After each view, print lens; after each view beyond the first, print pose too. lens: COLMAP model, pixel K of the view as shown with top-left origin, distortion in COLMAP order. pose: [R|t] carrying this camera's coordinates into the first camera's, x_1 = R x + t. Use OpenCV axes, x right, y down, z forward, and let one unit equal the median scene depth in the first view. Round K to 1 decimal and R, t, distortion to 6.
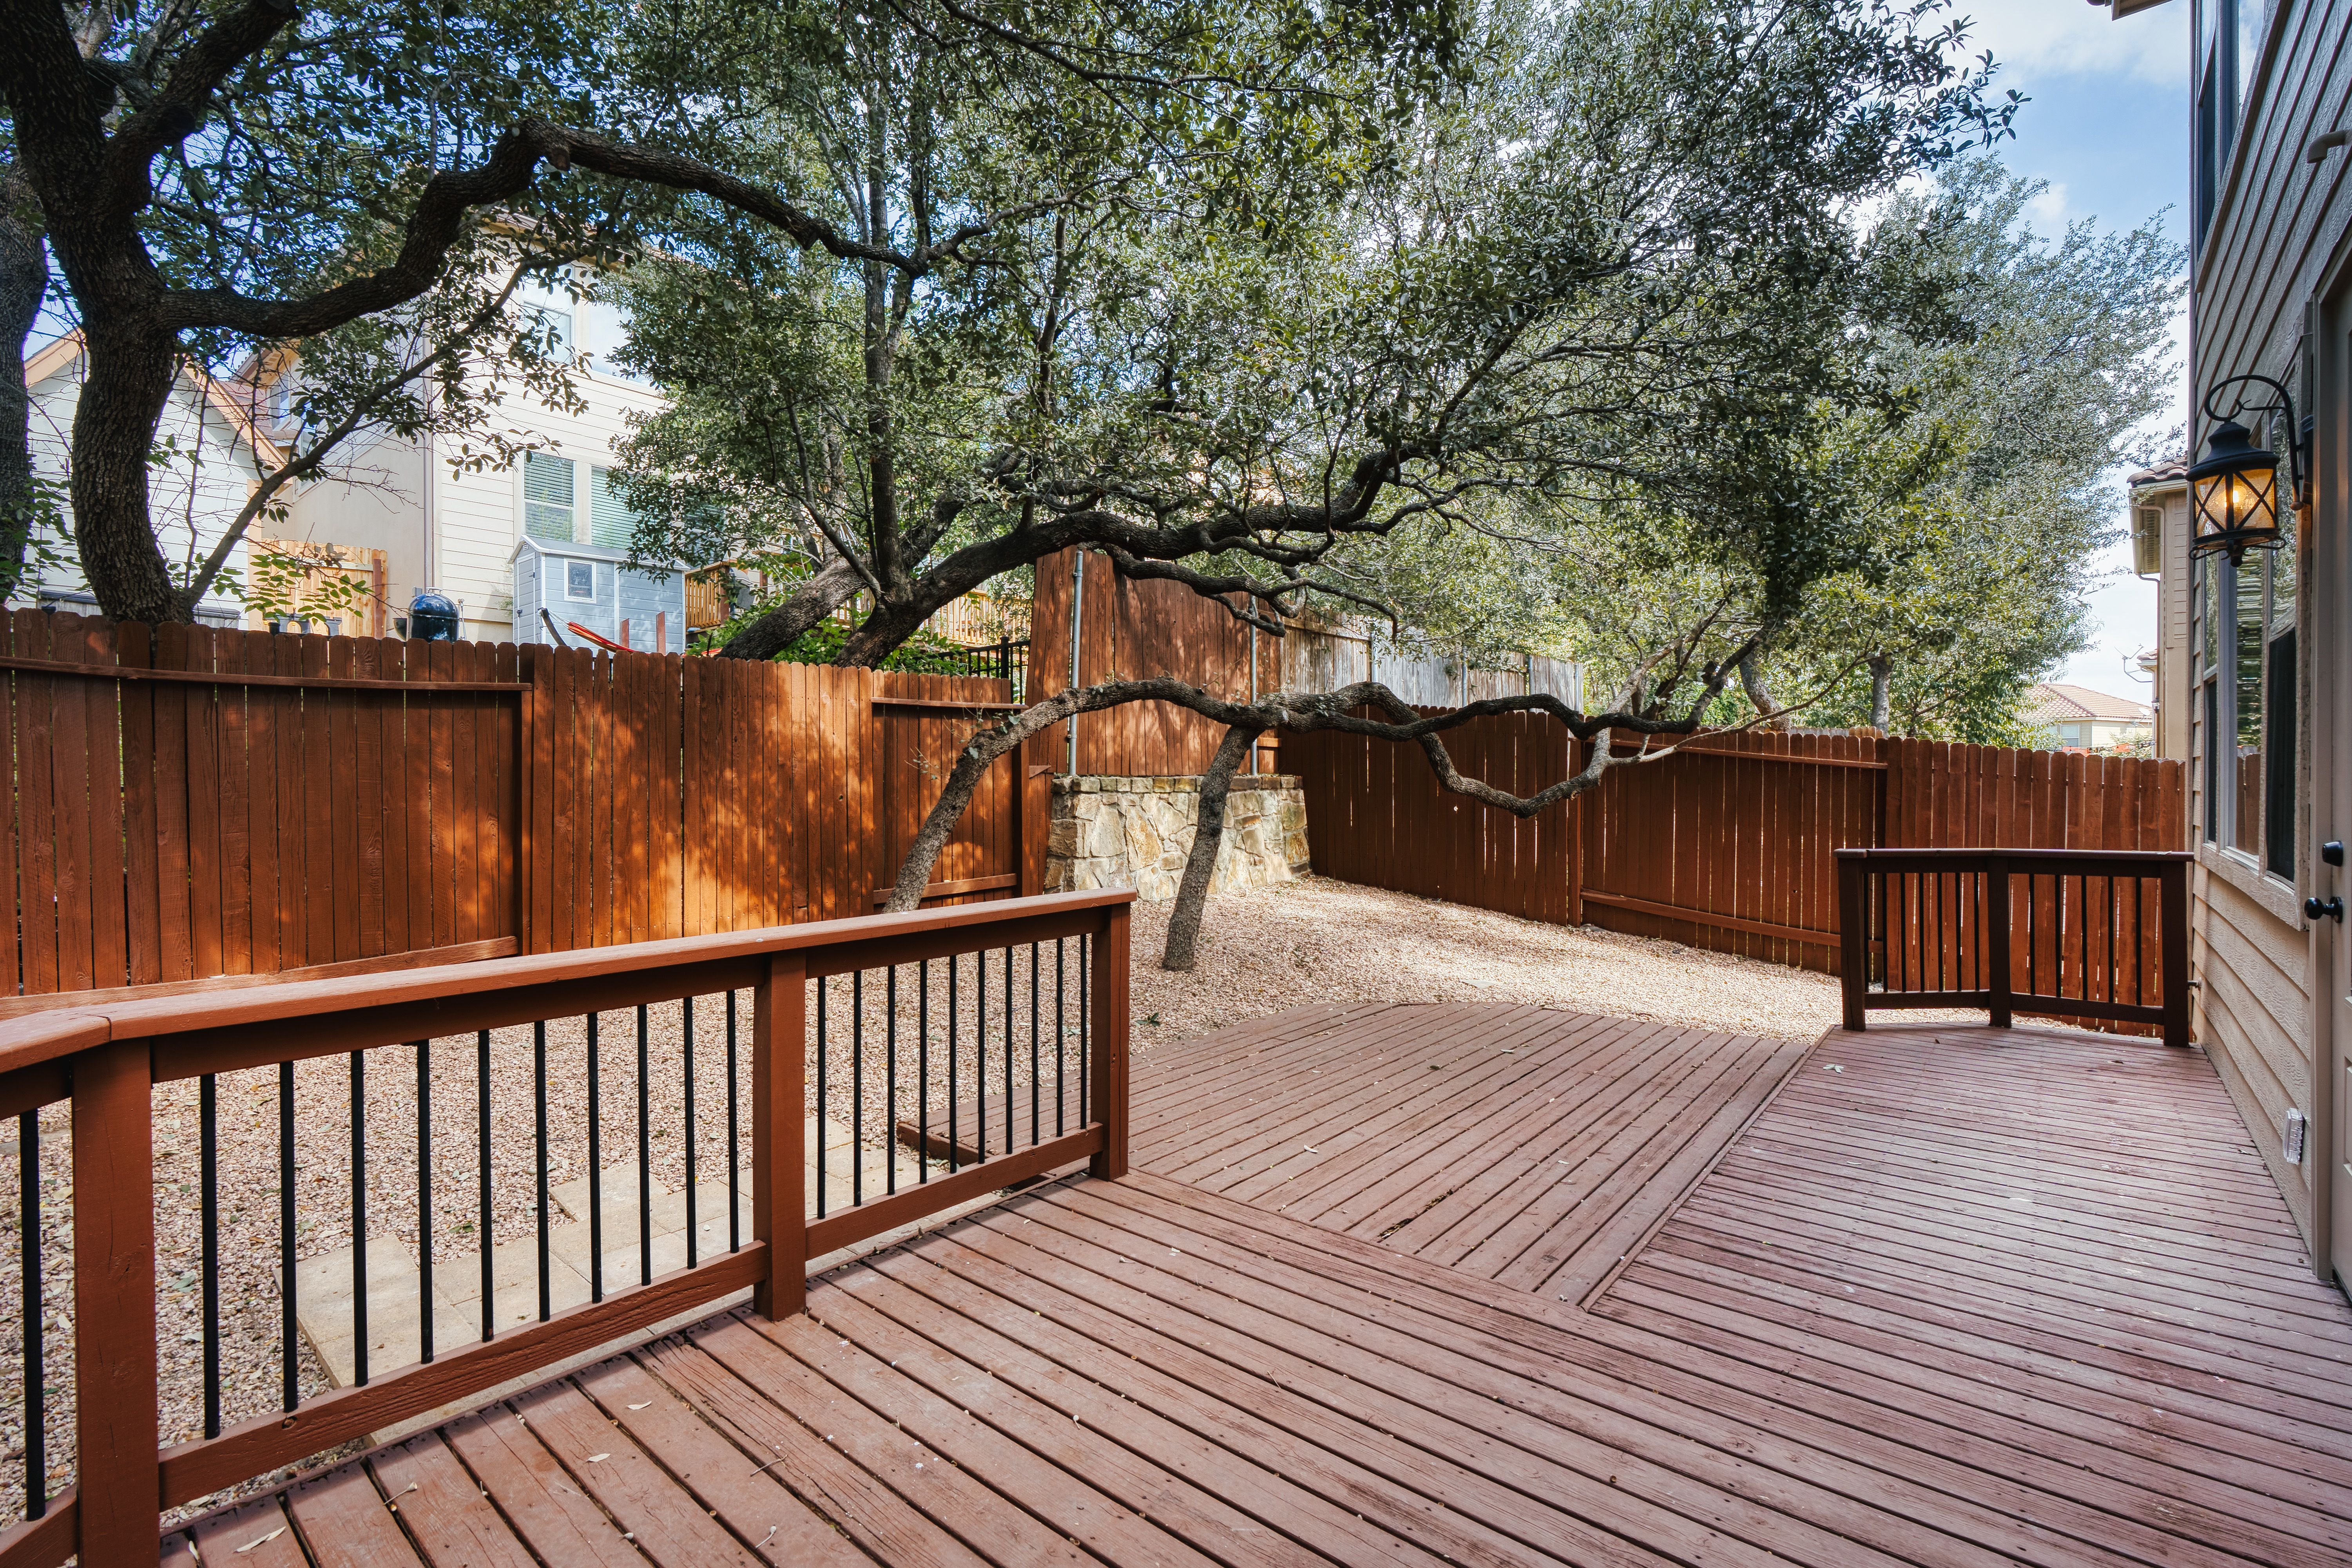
lens RADIAL K [[1064.2, 0, 1176.8], [0, 1064.2, 782.5], [0, 0, 1]] dist [-0.010053, 0.004048]
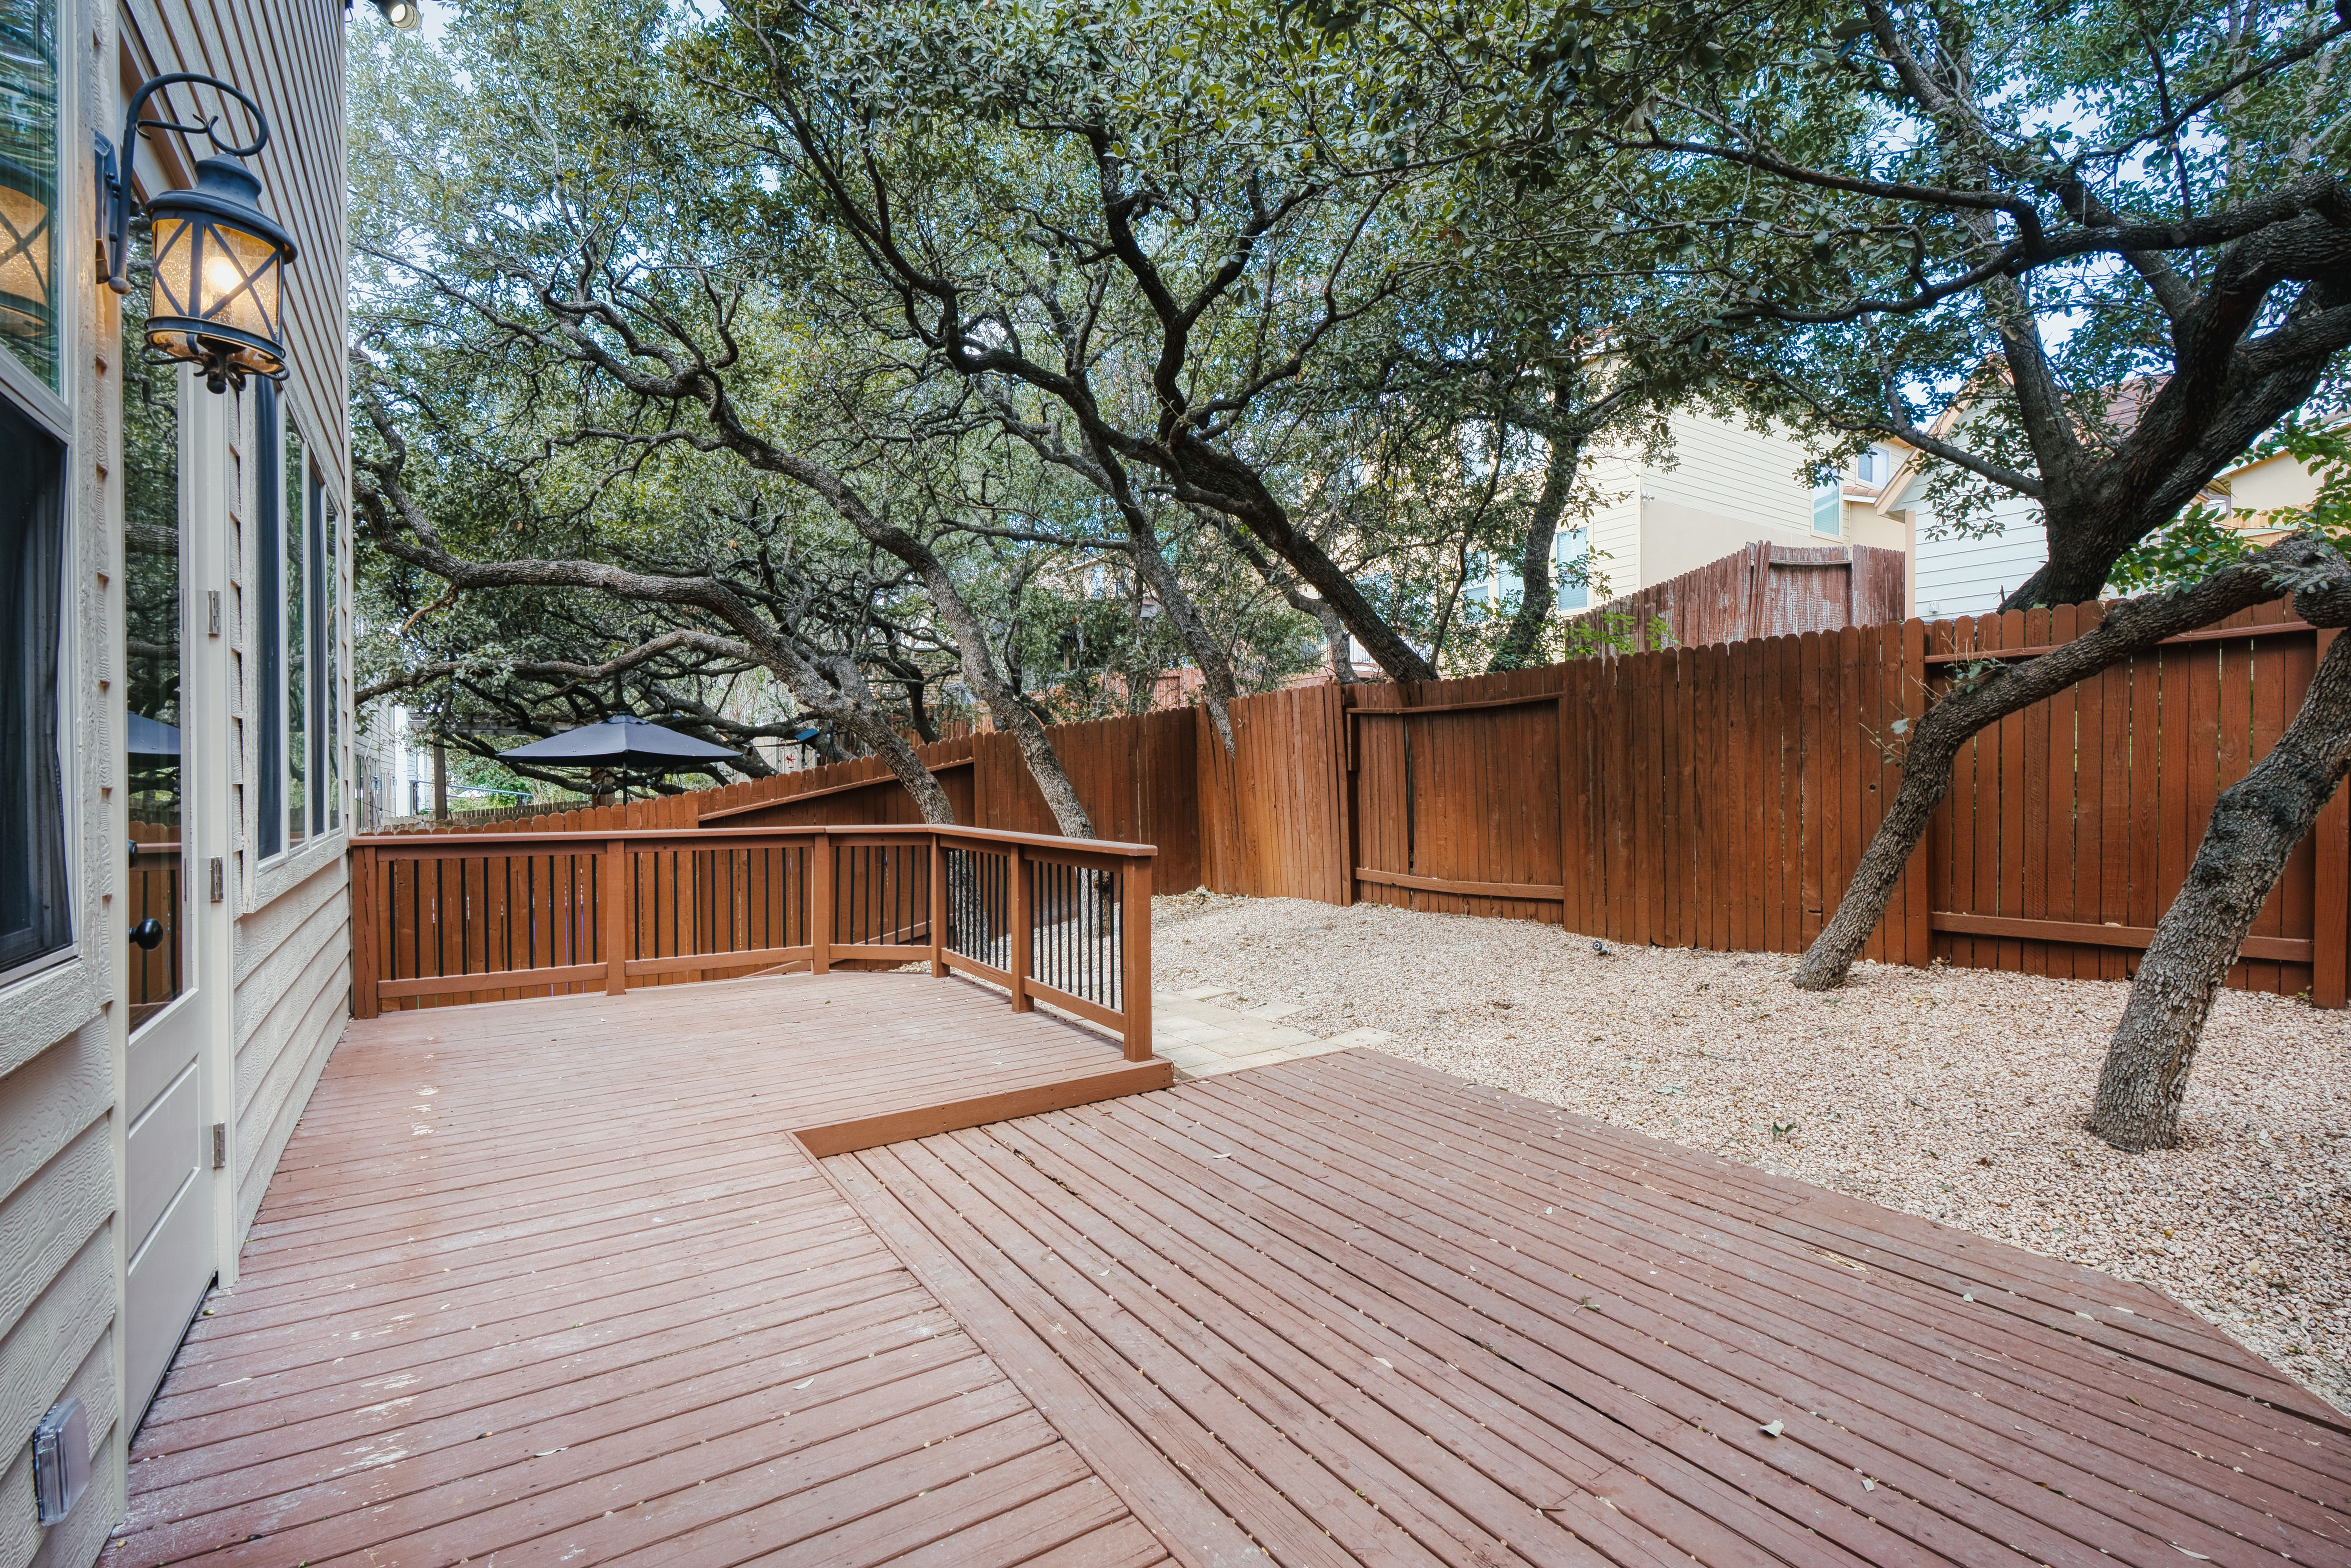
lens RADIAL K [[1063.7, 0, 1175.5], [0, 1063.7, 777.5], [0, 0, 1]] dist [-0.010053, 0.004048]
pose [[-0.270796, 0.013429, -0.962543, 0.969673], [-0.002159, 0.999892, 0.014557, -0.001683], [0.962634, 0.006020, -0.270737, 1.136422]]
